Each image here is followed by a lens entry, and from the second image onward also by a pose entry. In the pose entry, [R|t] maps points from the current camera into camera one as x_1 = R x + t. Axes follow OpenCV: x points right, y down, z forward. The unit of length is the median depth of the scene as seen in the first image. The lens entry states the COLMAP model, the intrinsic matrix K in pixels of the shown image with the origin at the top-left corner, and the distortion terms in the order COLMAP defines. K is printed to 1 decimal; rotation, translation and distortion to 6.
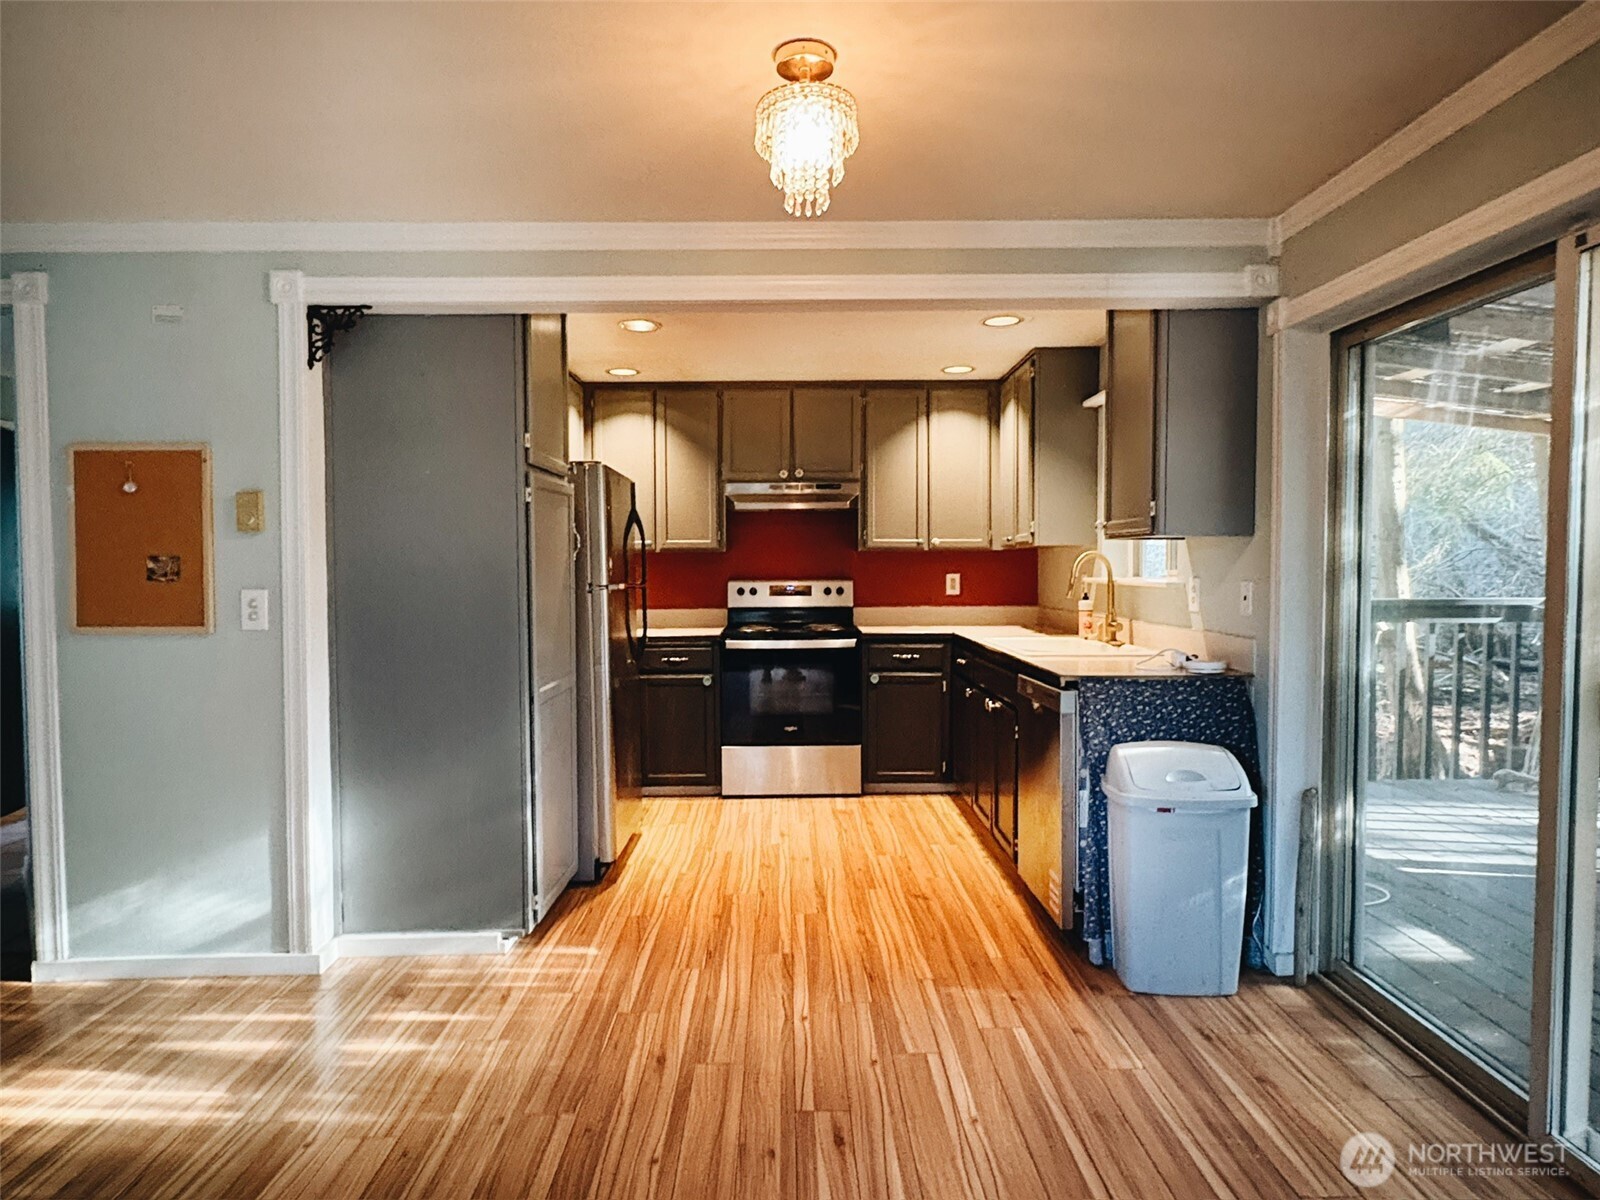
lens RADIAL K [[937.3, 0, 800.0], [0, 937.3, 600.0], [0, 0, 1]] dist [-0.014573, -0.000396]
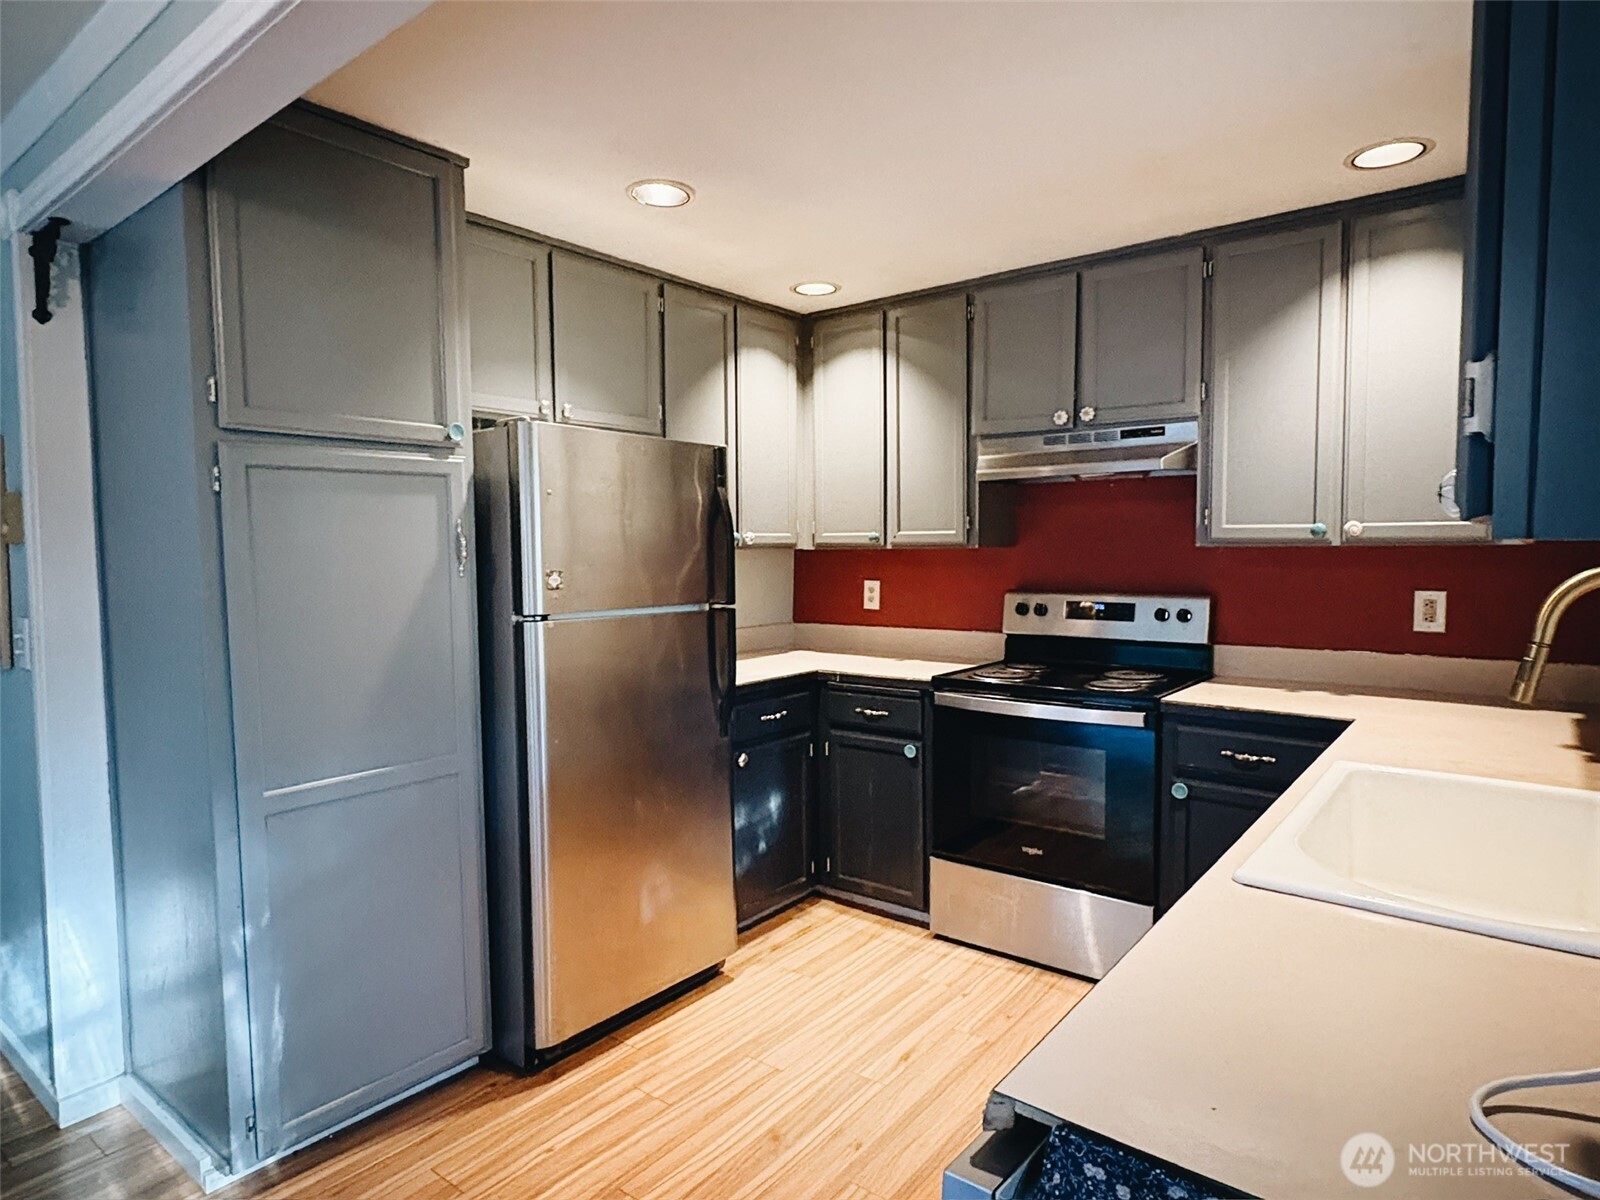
lens RADIAL K [[917.8, 0, 800.0], [0, 917.8, 600.0], [0, 0, 1]] dist [0.002665, 0.000781]
pose [[0.778908, 0.035666, -0.626123, 0.223068], [-0.019365, 0.999273, 0.032832, -0.034886], [0.626839, -0.013449, 0.779033, 0.441492]]
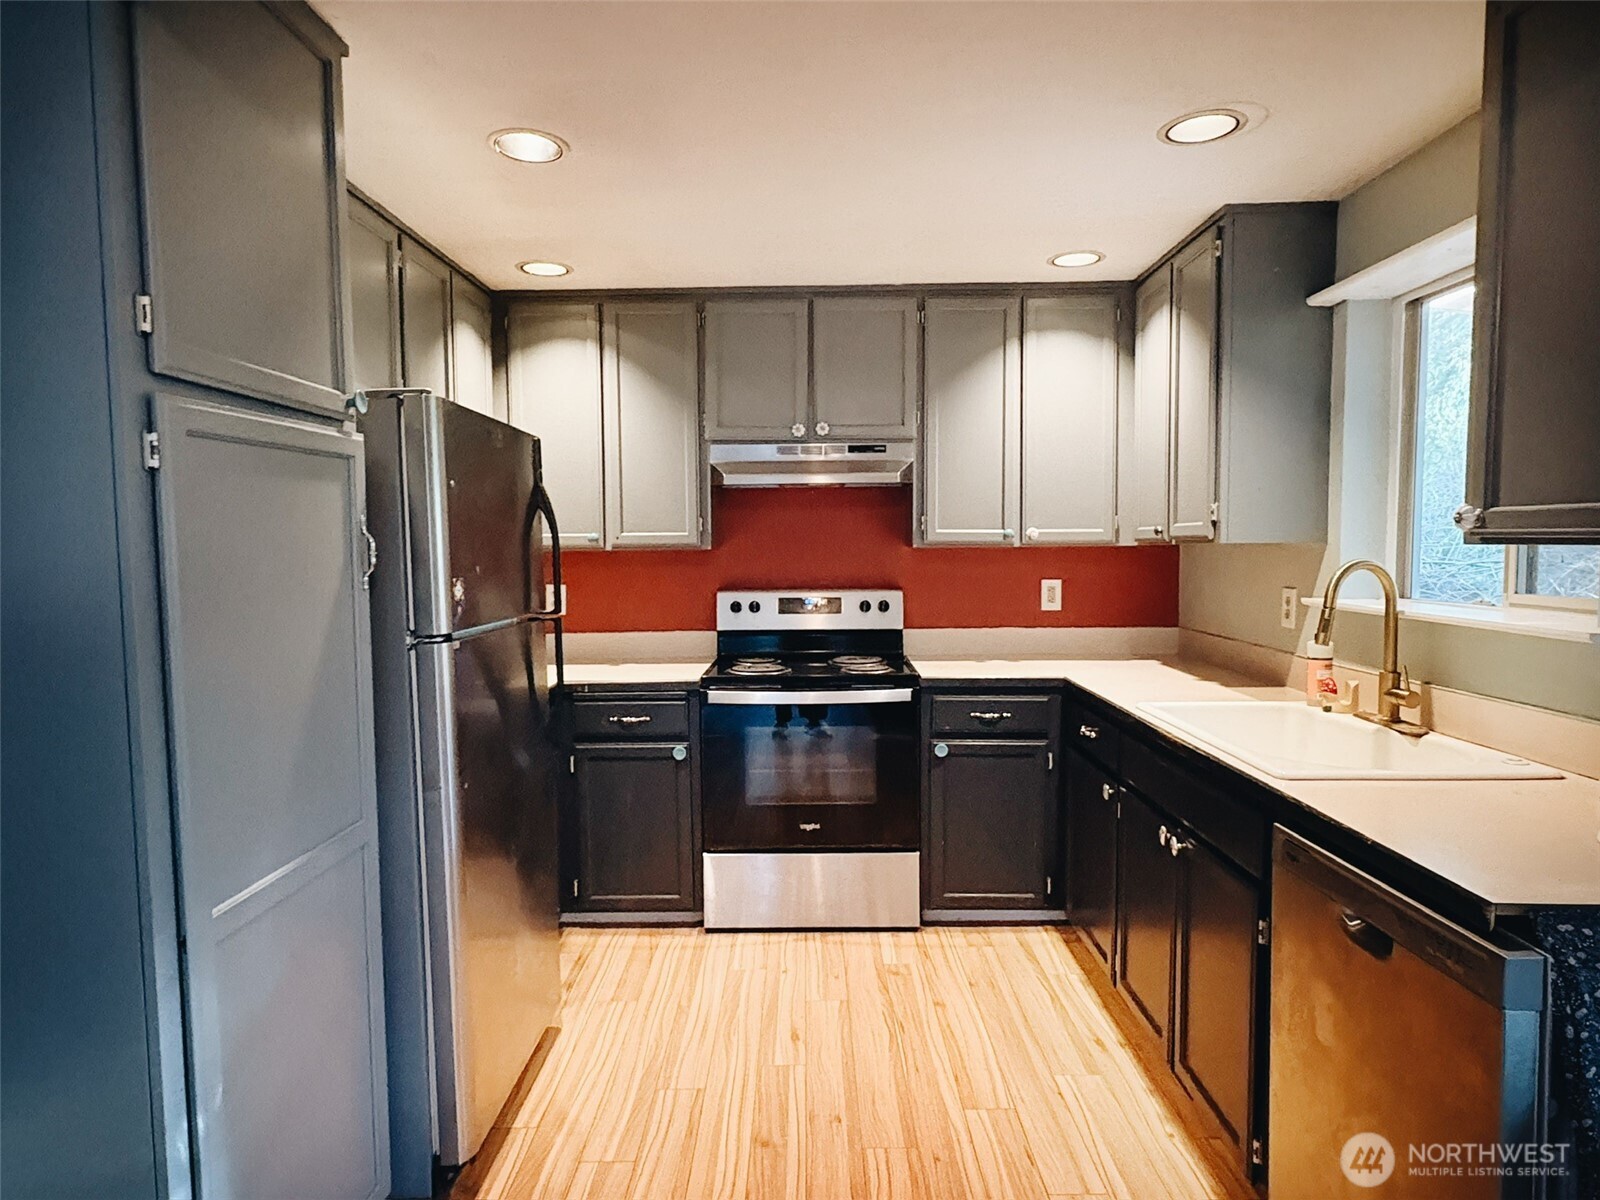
lens RADIAL K [[937.3, 0, 800.0], [0, 937.3, 600.0], [0, 0, 1]] dist [-0.014573, -0.000396]
pose [[0.999688, -0.001526, -0.024926, -0.000424], [0.002176, 0.999659, 0.026037, -0.033429], [0.024877, -0.026083, 0.999350, 0.346849]]
